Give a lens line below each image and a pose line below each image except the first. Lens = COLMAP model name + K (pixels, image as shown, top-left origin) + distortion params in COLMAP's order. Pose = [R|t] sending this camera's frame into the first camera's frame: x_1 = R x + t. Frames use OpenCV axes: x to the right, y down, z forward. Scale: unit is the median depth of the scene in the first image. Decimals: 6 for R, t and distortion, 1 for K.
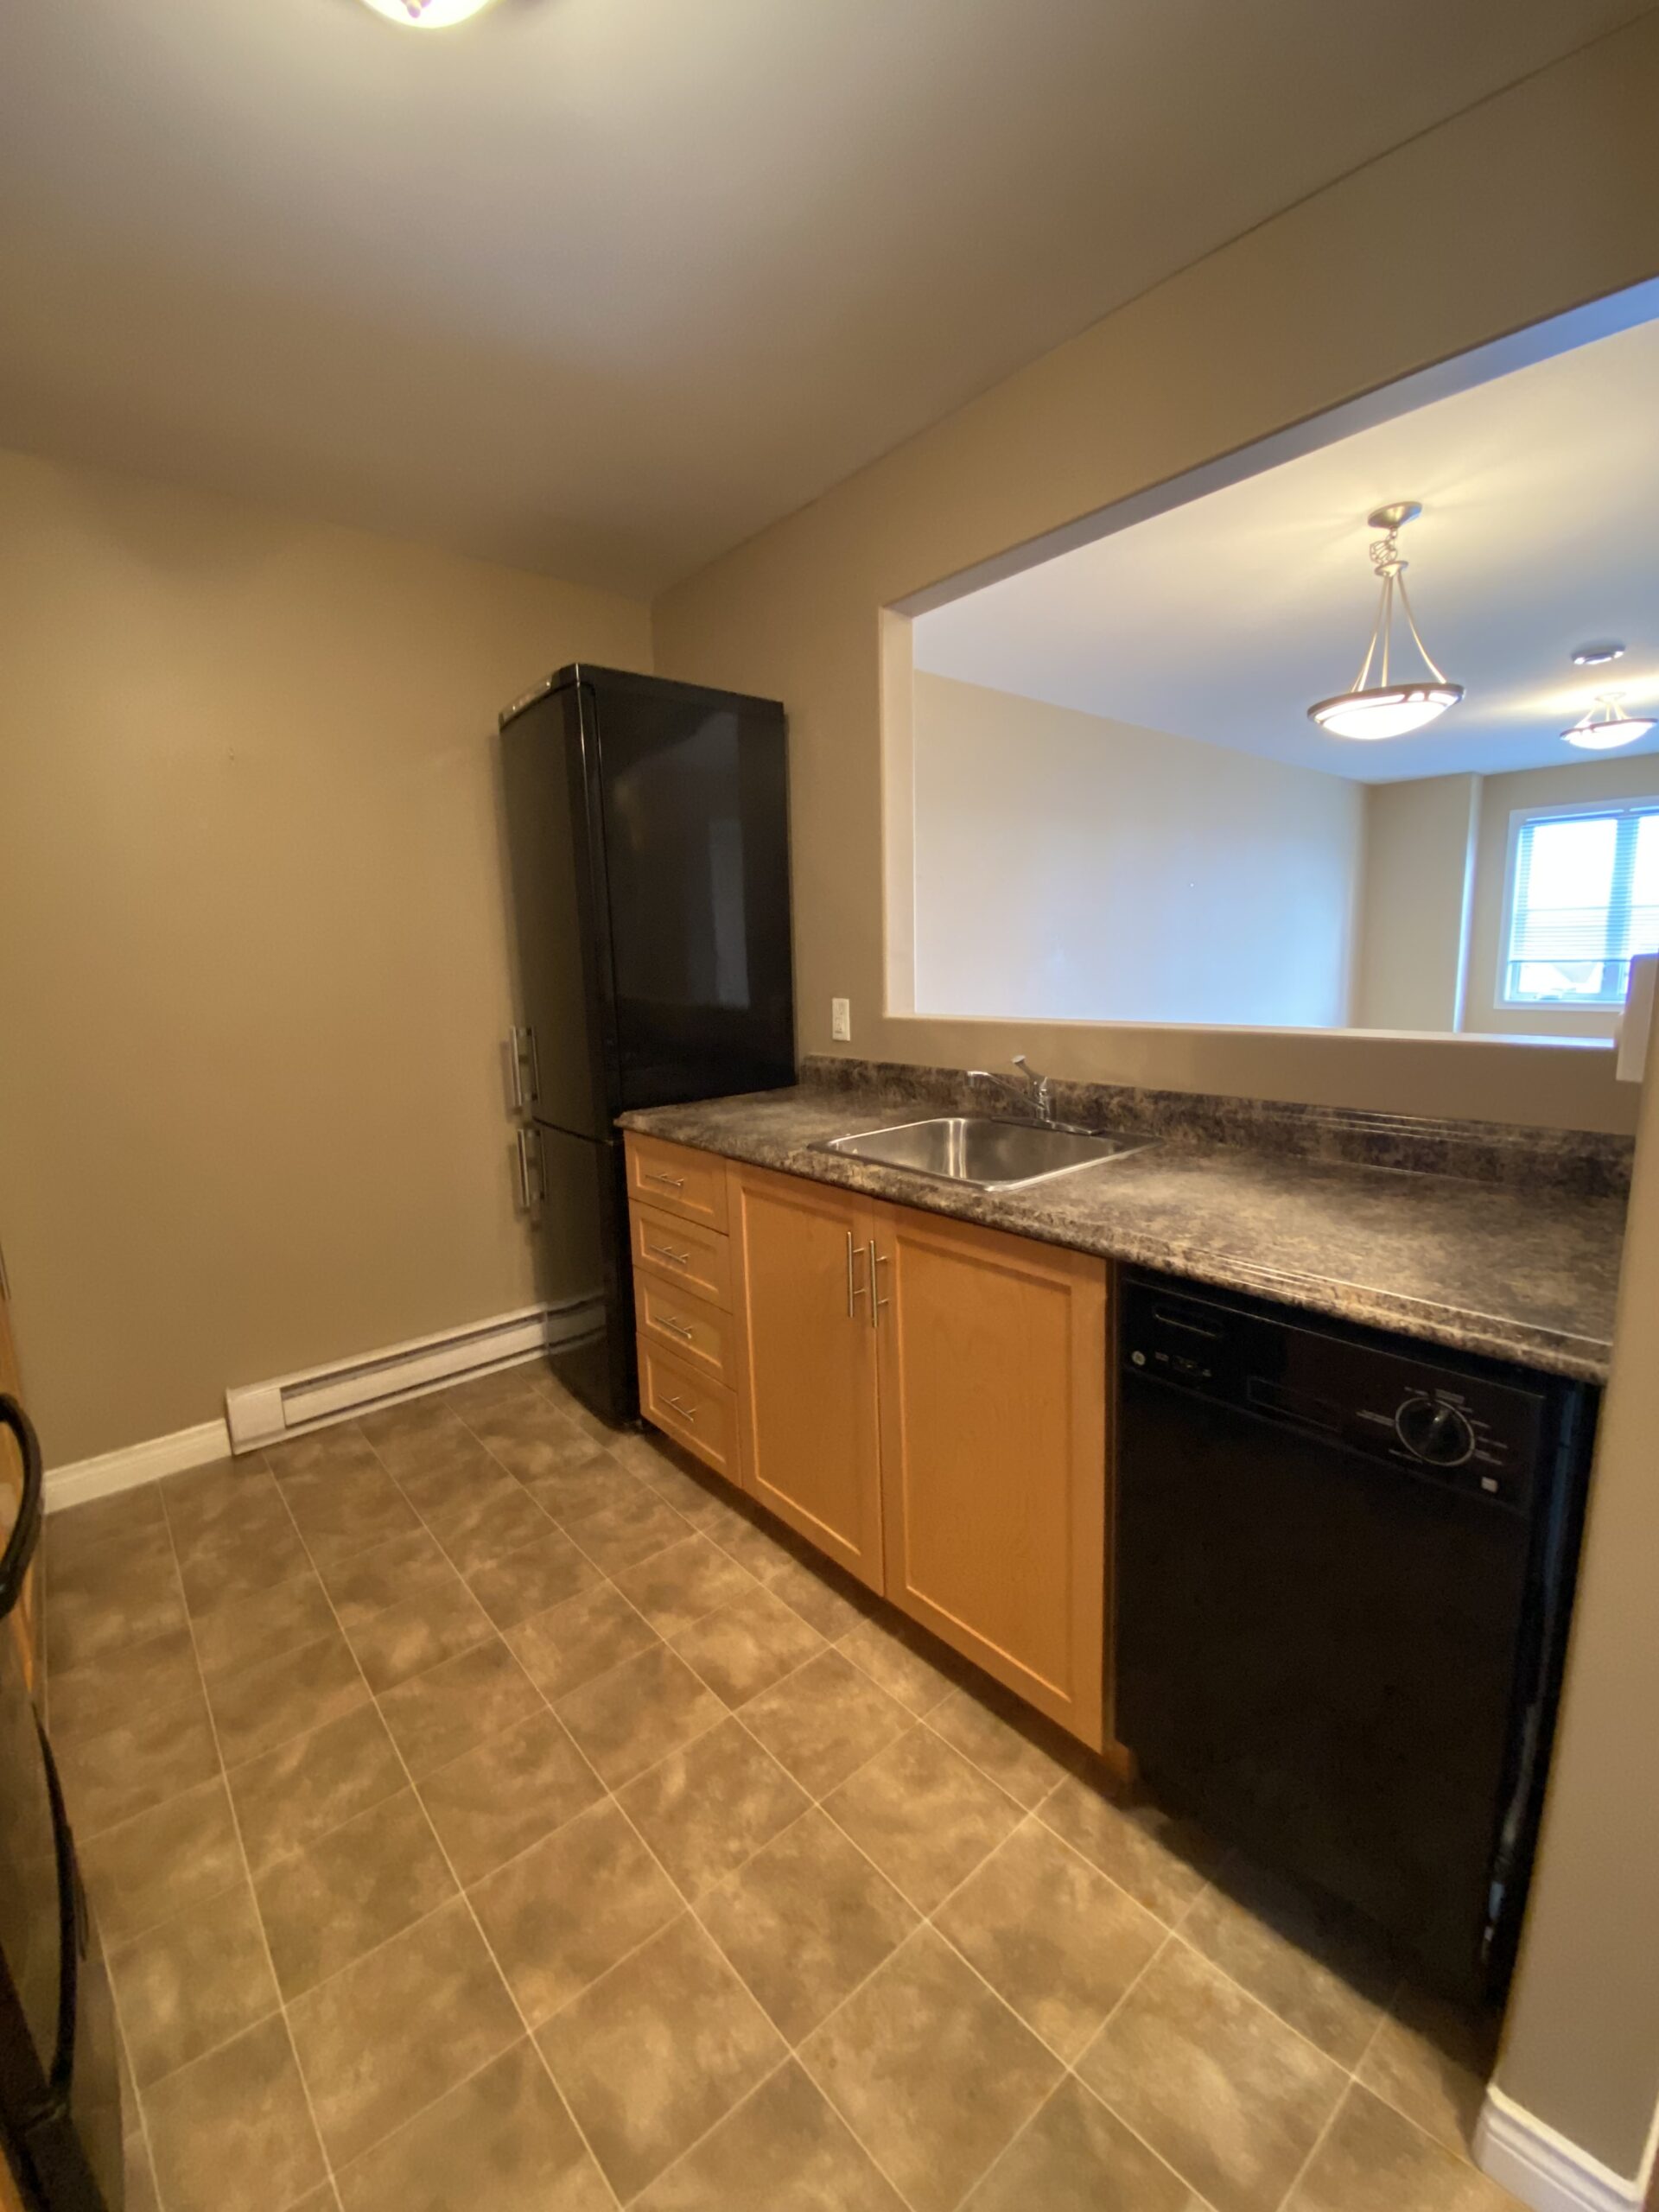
lens RADIAL K [[892.9, 0, 829.5], [0, 892.9, 1106.0], [0, 0, 1]] dist [0.000372, -0.013715]
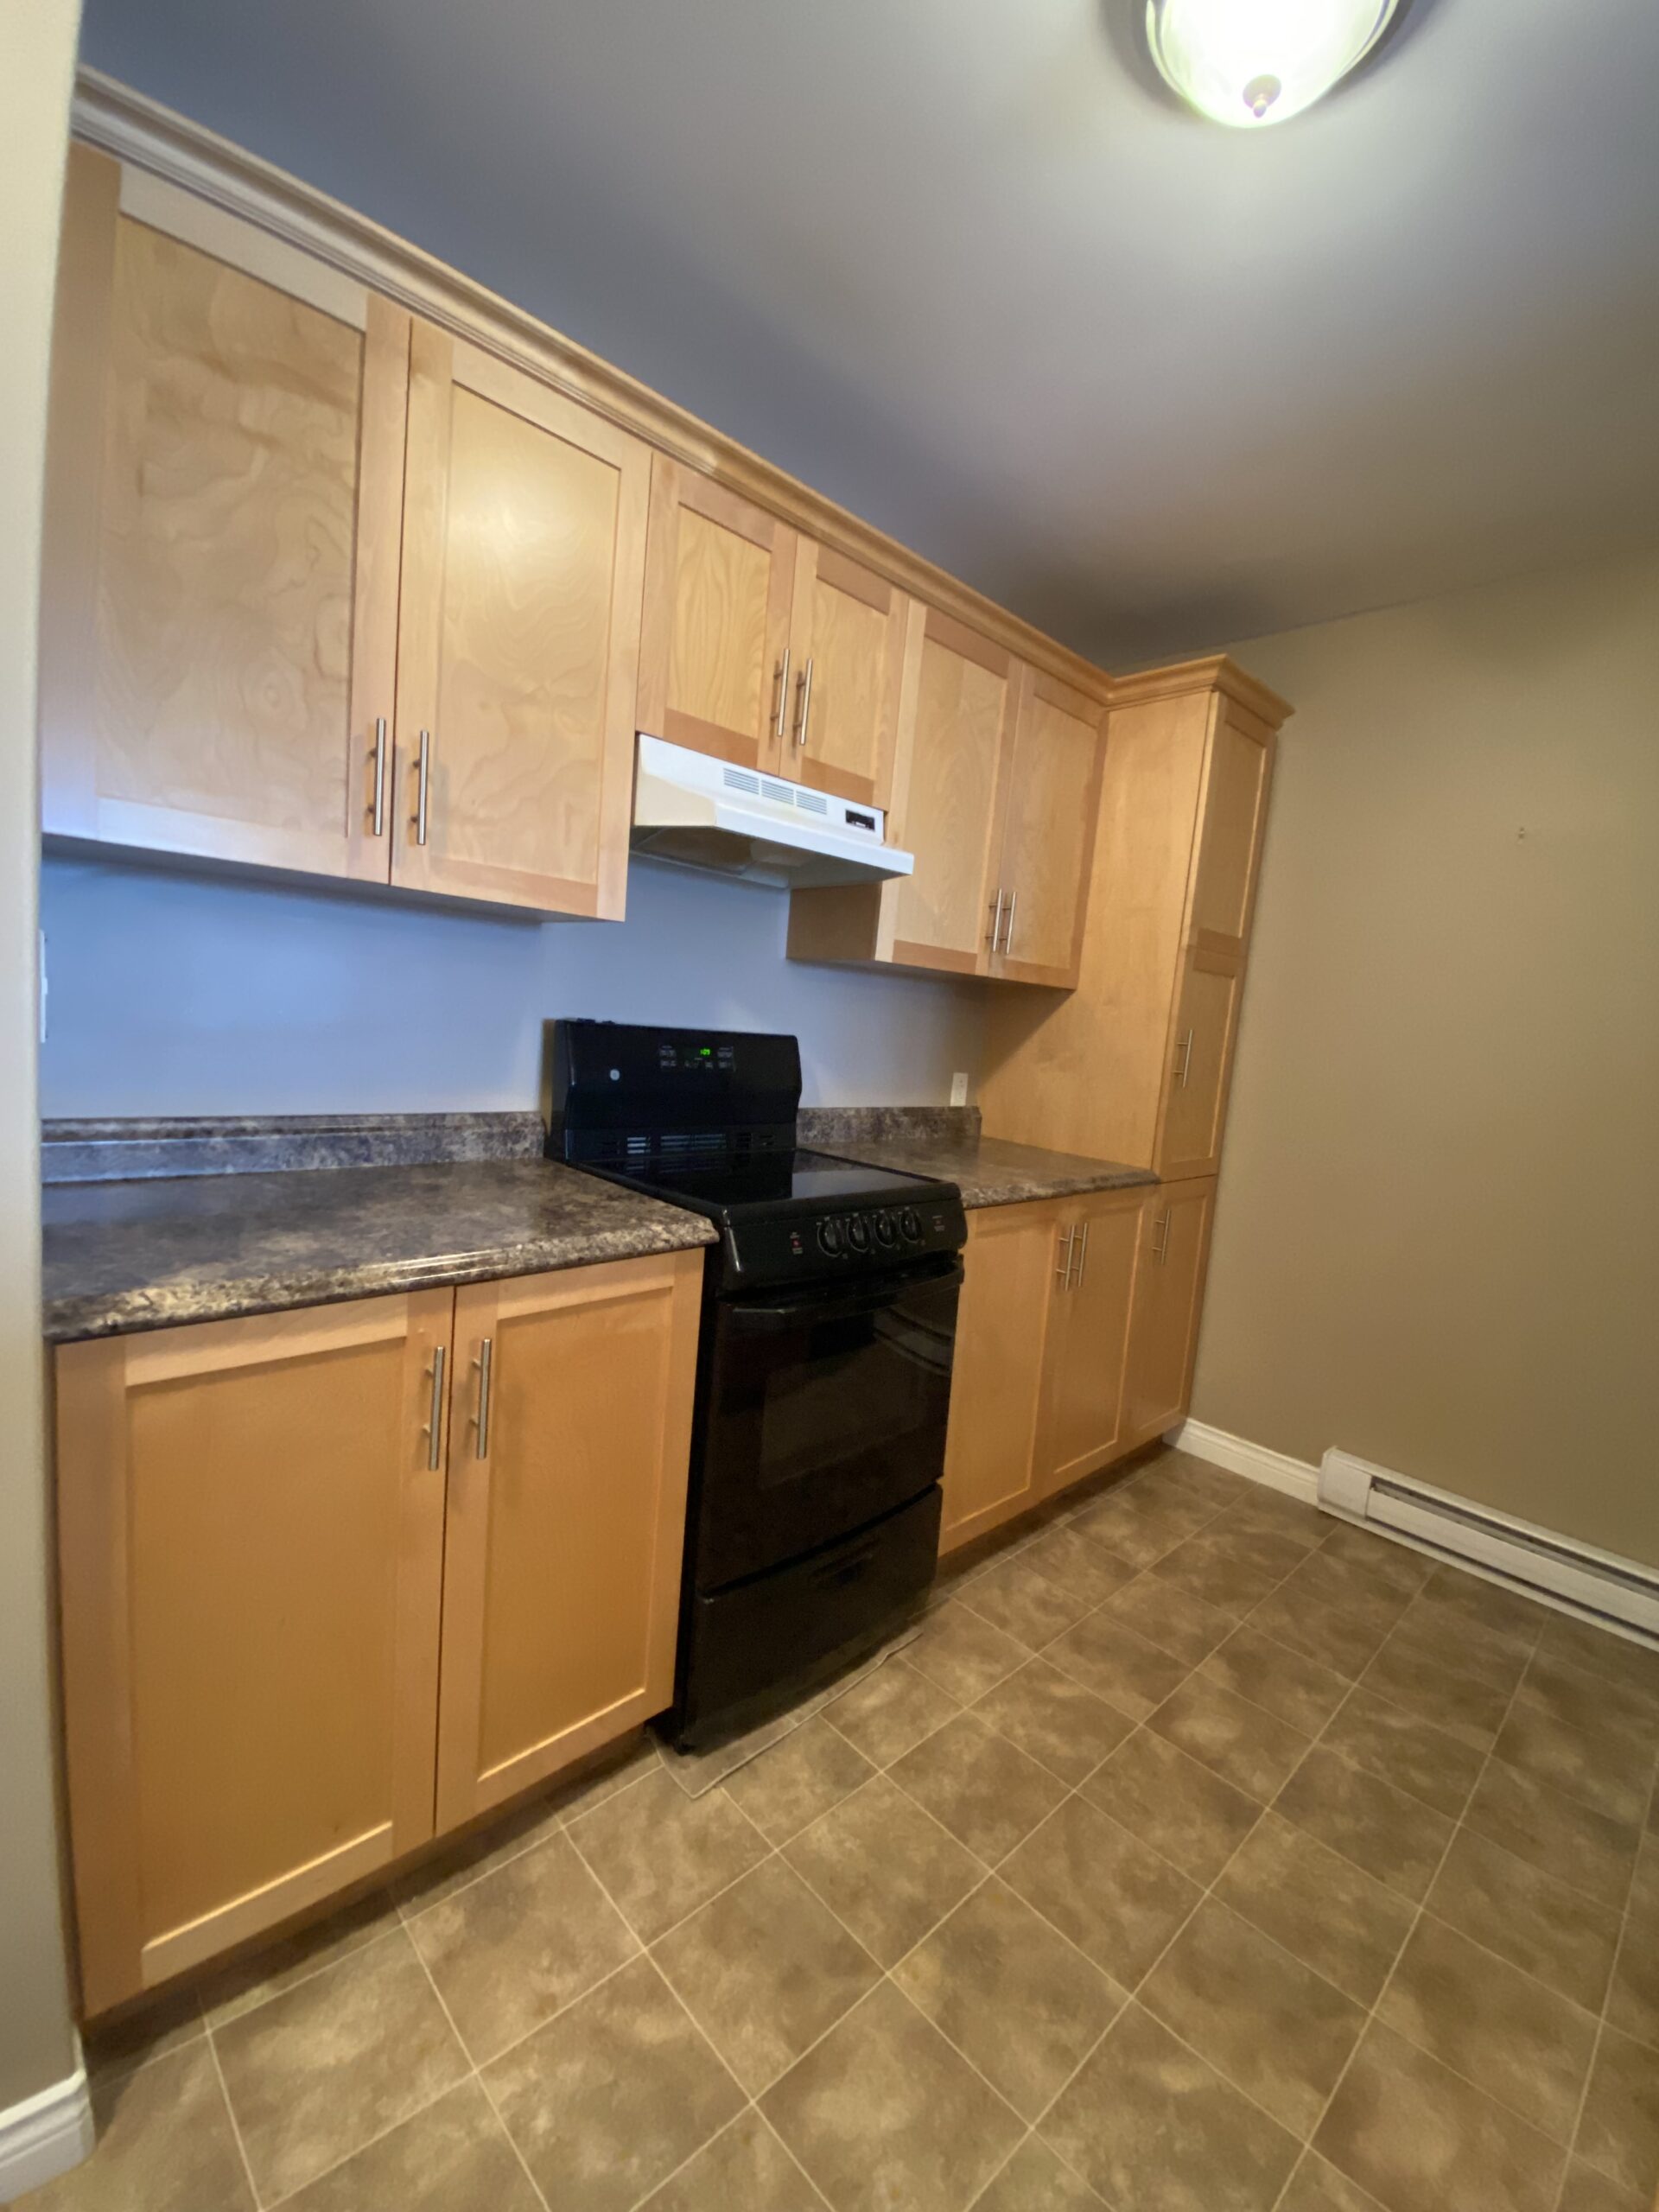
lens RADIAL K [[892.9, 0, 829.5], [0, 892.9, 1106.0], [0, 0, 1]] dist [0.000372, -0.013715]
pose [[0.038188, 0.139279, -0.989517, 0.401833], [-0.255330, 0.958728, 0.125092, -0.057834], [0.966100, 0.247876, 0.072174, 0.406296]]
